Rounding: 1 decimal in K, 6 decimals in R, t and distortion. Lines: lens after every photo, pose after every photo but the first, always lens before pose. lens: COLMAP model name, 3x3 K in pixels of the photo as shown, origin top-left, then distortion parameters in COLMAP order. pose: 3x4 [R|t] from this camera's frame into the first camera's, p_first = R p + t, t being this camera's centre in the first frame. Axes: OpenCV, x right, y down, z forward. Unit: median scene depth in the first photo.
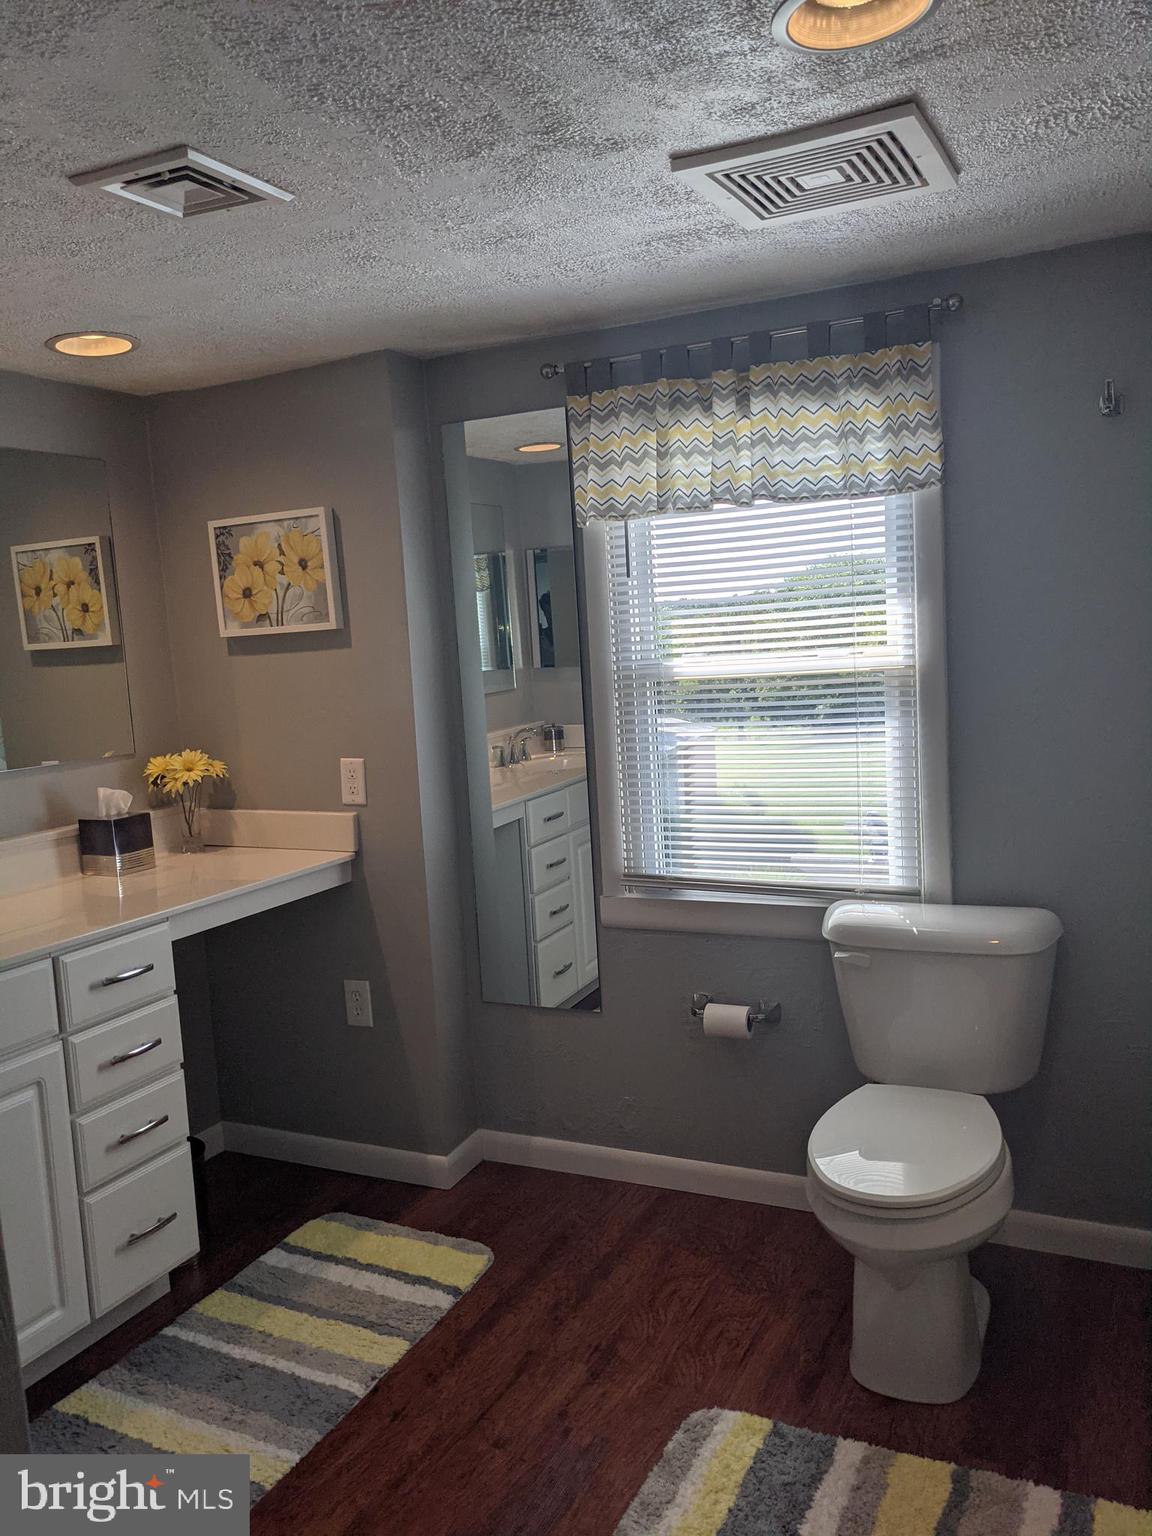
lens RADIAL K [[1224.7, 0, 579.7], [0, 1224.7, 772.6], [0, 0, 1]] dist [0.033654, -0.065101]
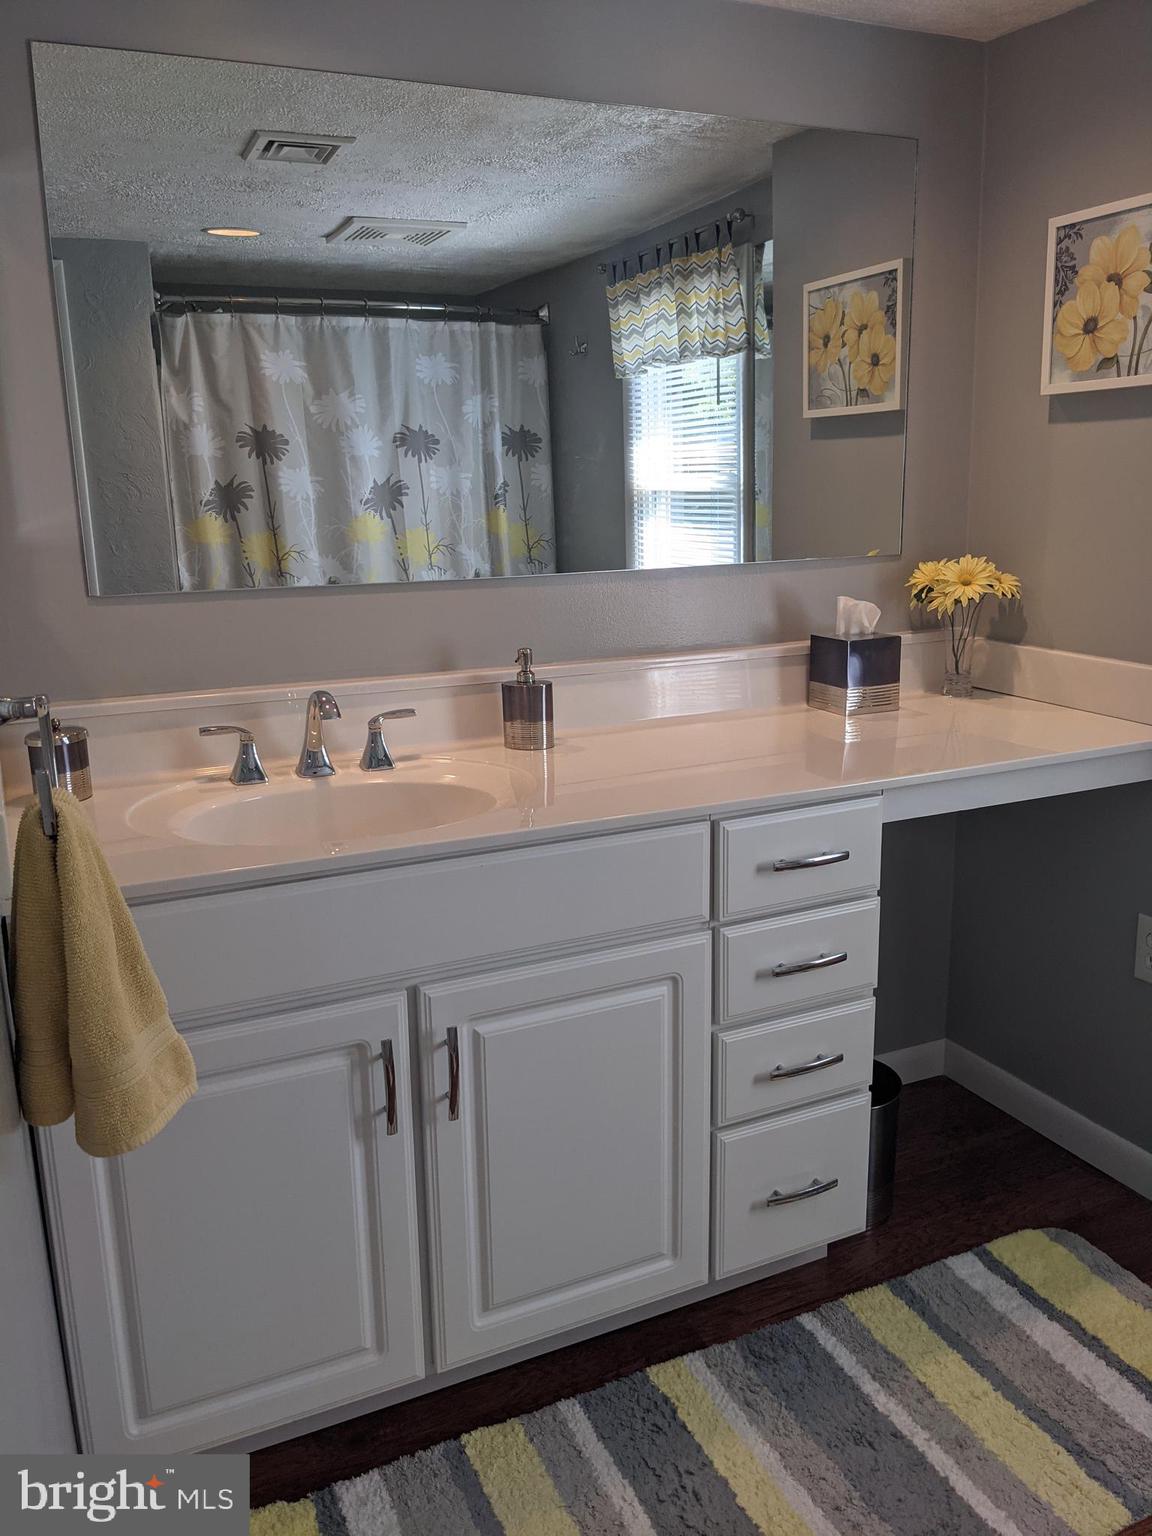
lens RADIAL K [[1224.7, 0, 576.3], [0, 1224.7, 775.0], [0, 0, 1]] dist [0.033654, -0.065101]
pose [[0.783775, 0.186632, -0.592339, -0.051141], [-0.096011, 0.978724, 0.181332, -0.001090], [0.613579, -0.085253, 0.785018, 0.303049]]
